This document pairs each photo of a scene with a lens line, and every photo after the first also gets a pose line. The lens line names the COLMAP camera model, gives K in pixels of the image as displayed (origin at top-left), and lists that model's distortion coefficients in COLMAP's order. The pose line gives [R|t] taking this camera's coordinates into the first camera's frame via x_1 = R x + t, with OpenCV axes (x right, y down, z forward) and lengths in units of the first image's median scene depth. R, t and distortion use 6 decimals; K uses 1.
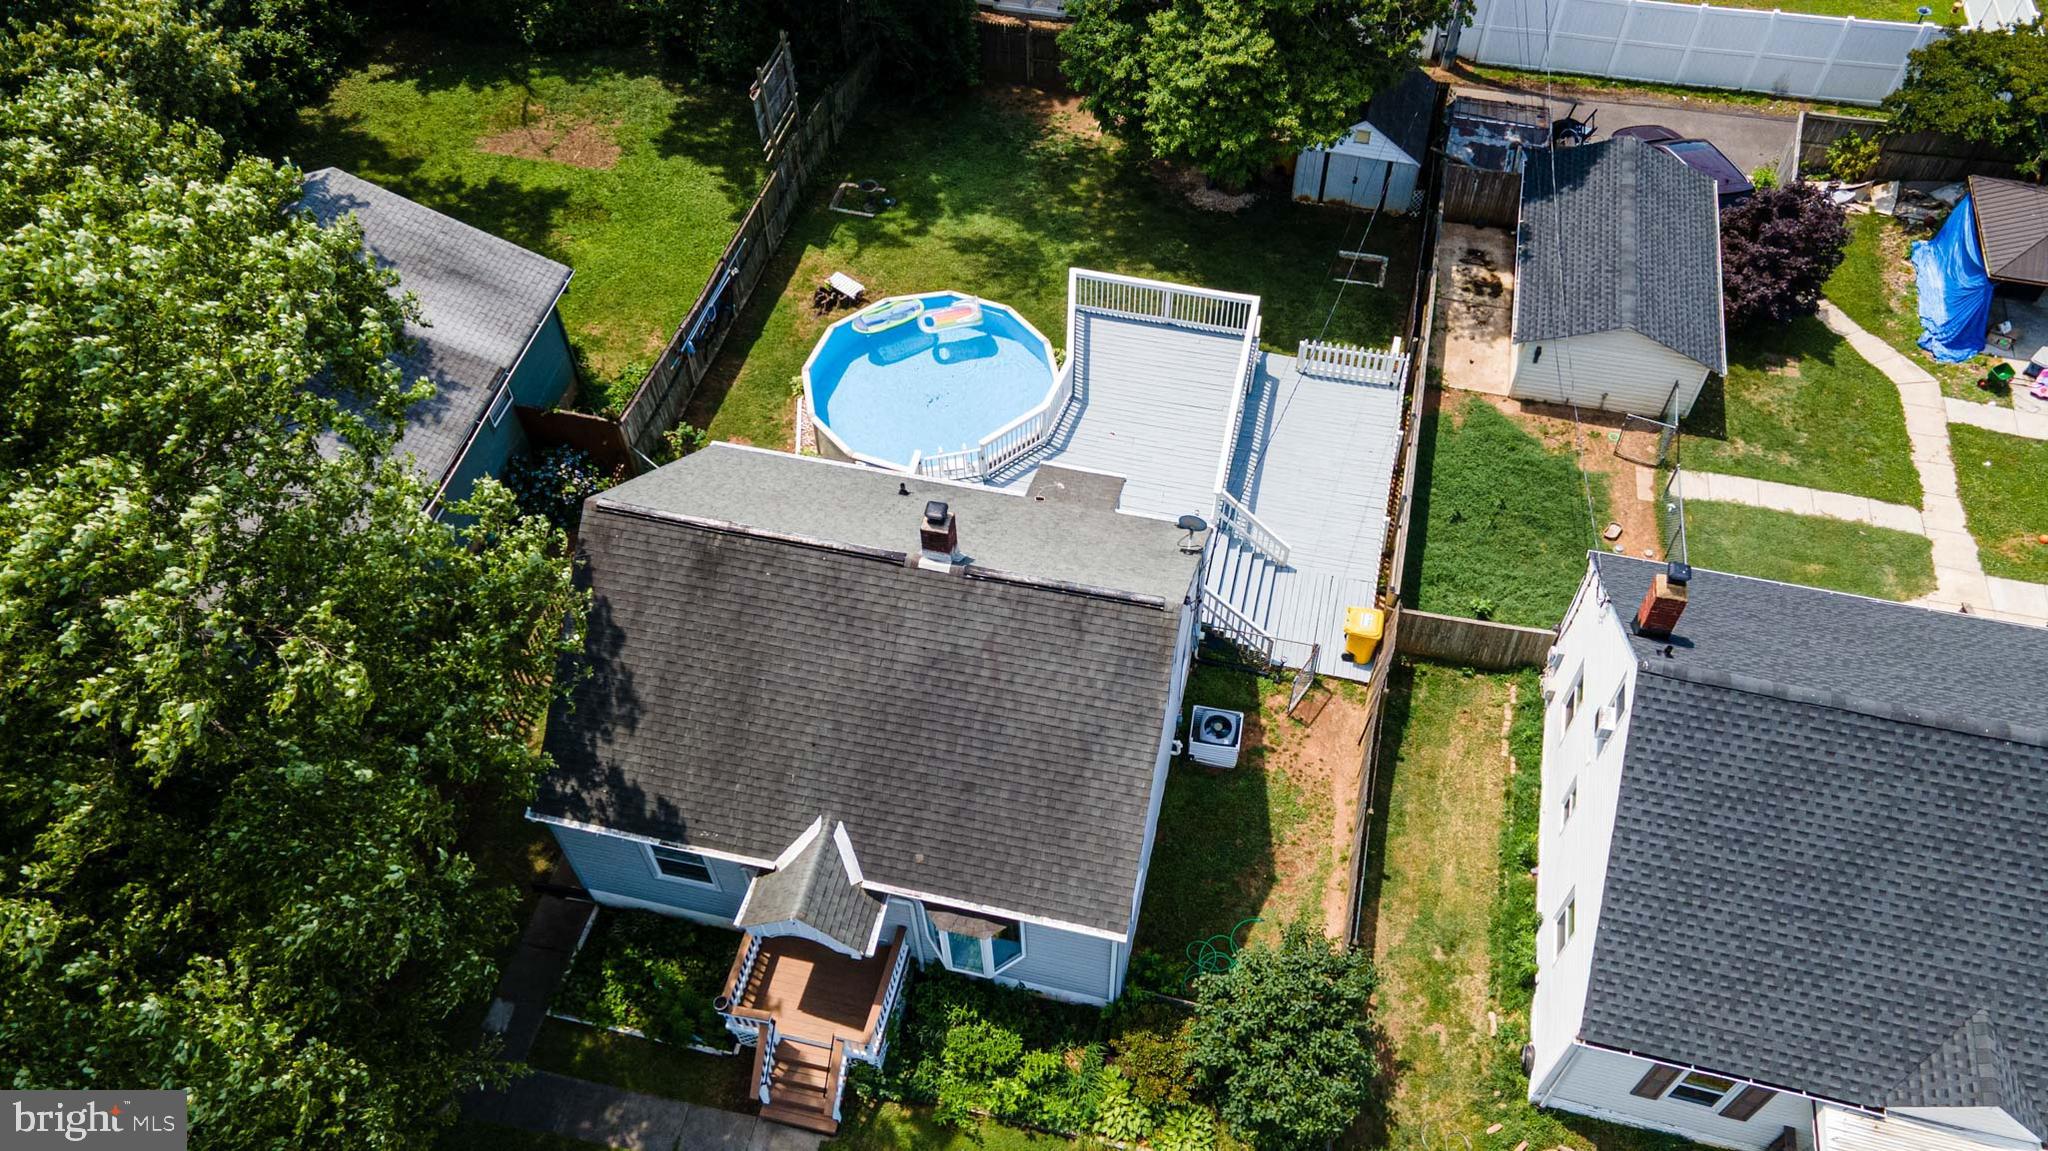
lens RADIAL K [[1484.0, 0, 1041.2], [0, 1484.0, 577.8], [0, 0, 1]] dist [0.024683, 0.064723]
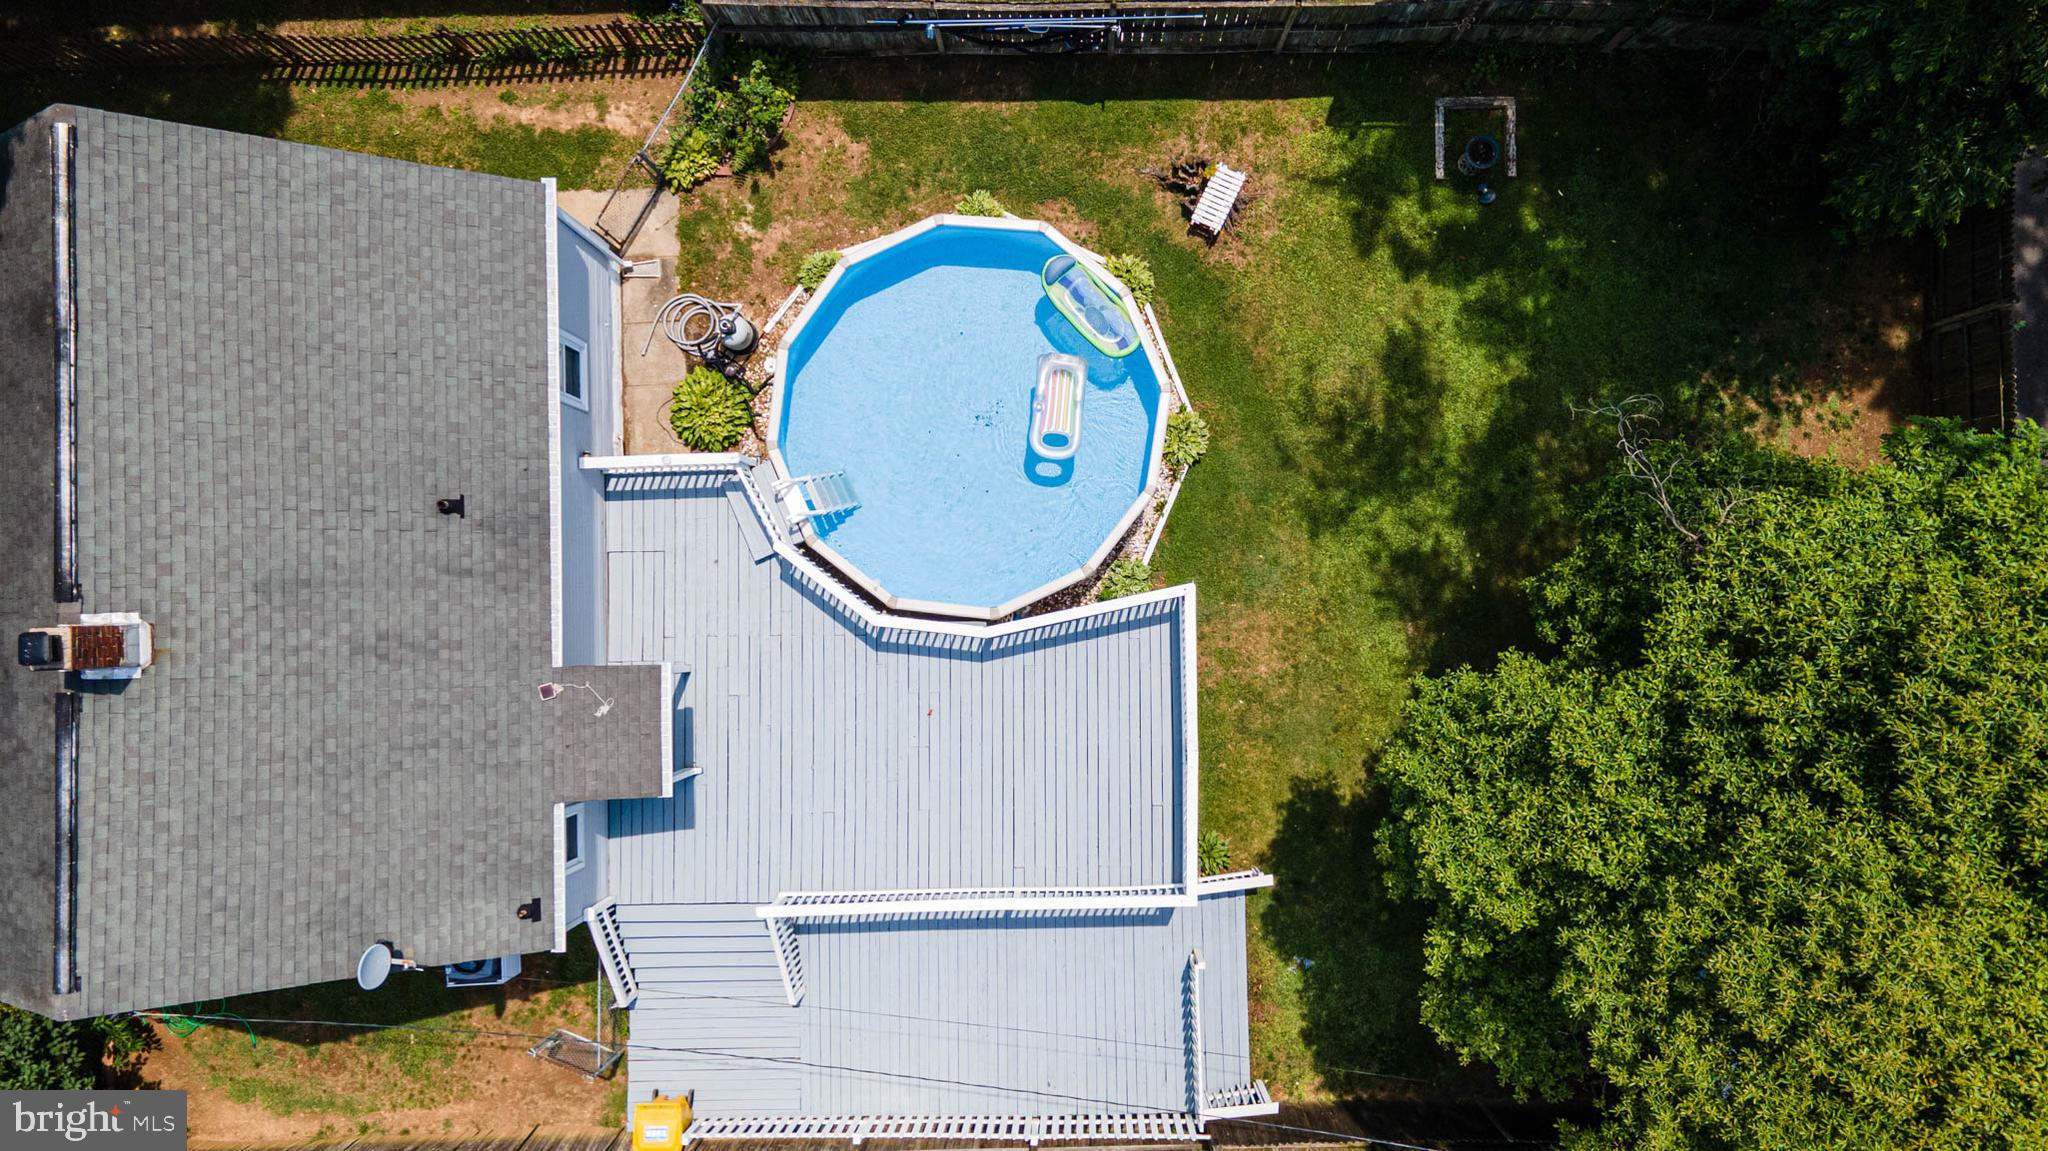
lens RADIAL K [[1473.6, 0, 1046.7], [0, 1473.6, 576.7], [0, 0, 1]] dist [0.002953, 0.056456]
pose [[0.245390, 0.969270, -0.017295, 0.014571], [-0.755680, 0.202430, 0.622872, -0.625512], [0.607232, -0.139777, 0.782133, 0.593498]]
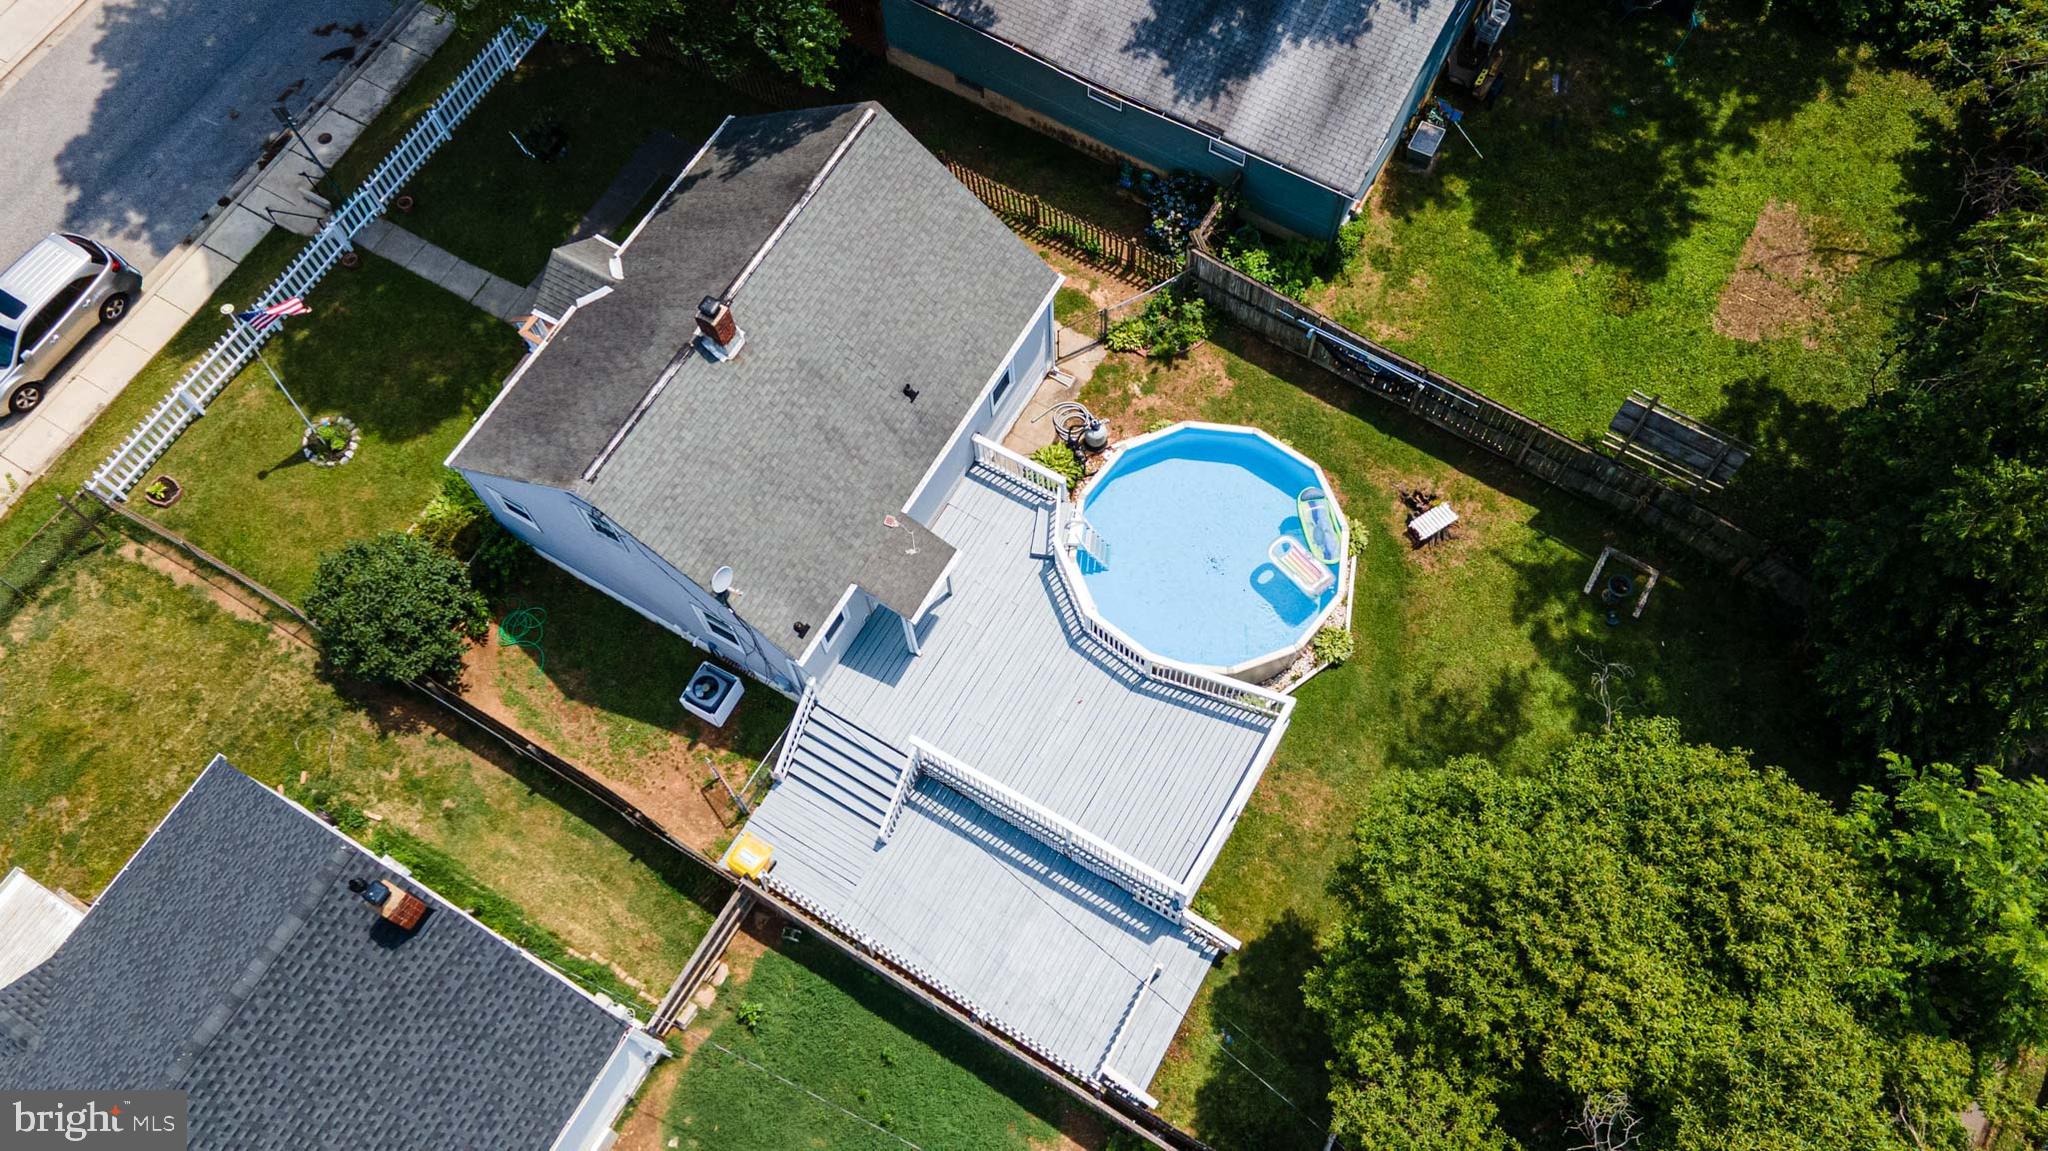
lens RADIAL K [[1585.4, 0, 1051.0], [0, 1585.4, 532.8], [0, 0, 1]] dist [0.049443, 0.000171]
pose [[-0.293072, 0.877153, -0.380410, 0.374896], [-0.742155, 0.042127, 0.668903, -0.835022], [0.602755, 0.478360, 0.638637, 0.352439]]
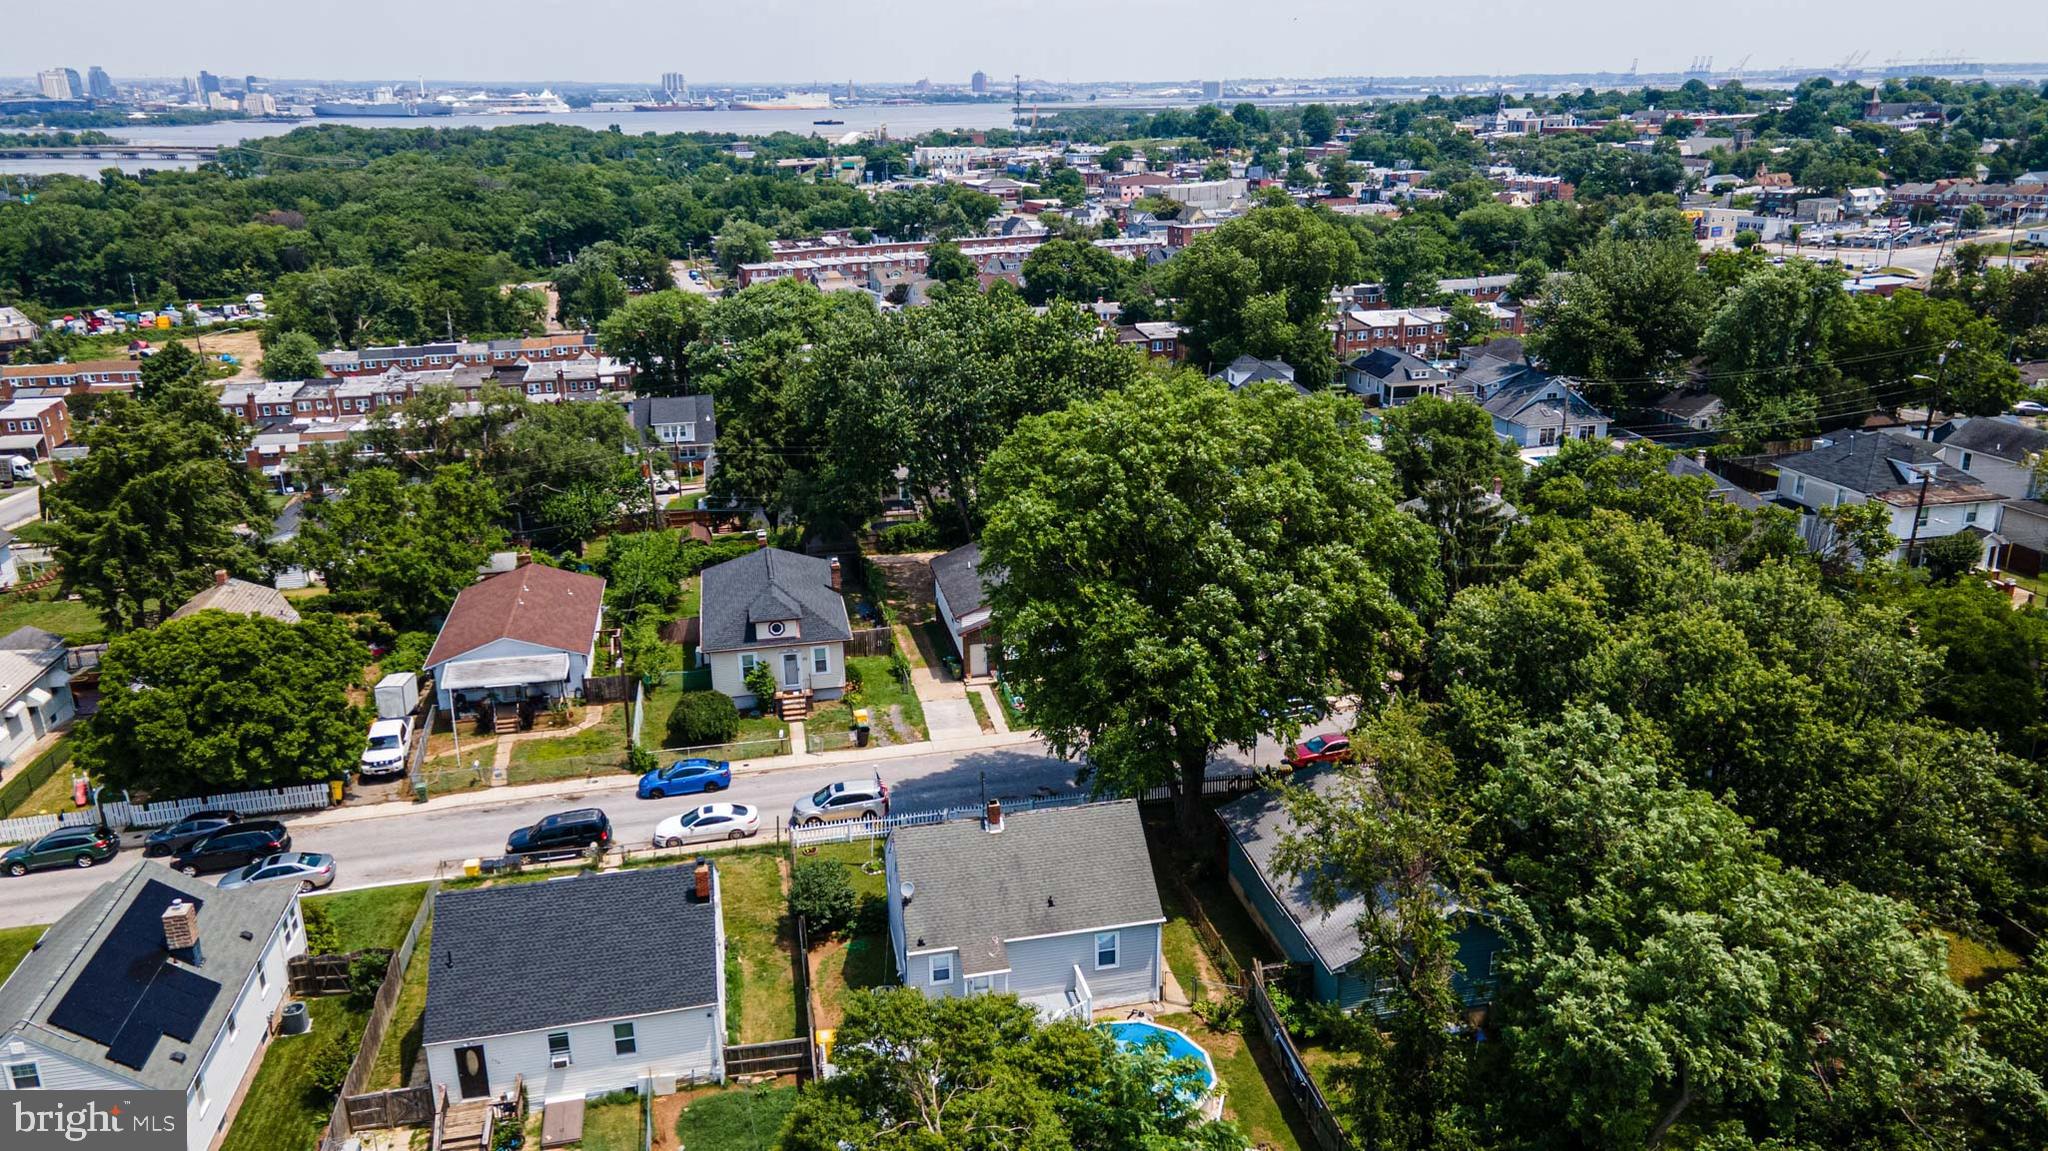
lens RADIAL K [[1473.6, 0, 1046.7], [0, 1473.6, 576.7], [0, 0, 1]] dist [0.002953, 0.056456]
pose [[-0.903232, 0.153275, -0.400847, 0.618819], [-0.324781, 0.366398, 0.871935, -1.870585], [0.280515, 0.917747, -0.281162, 1.079394]]
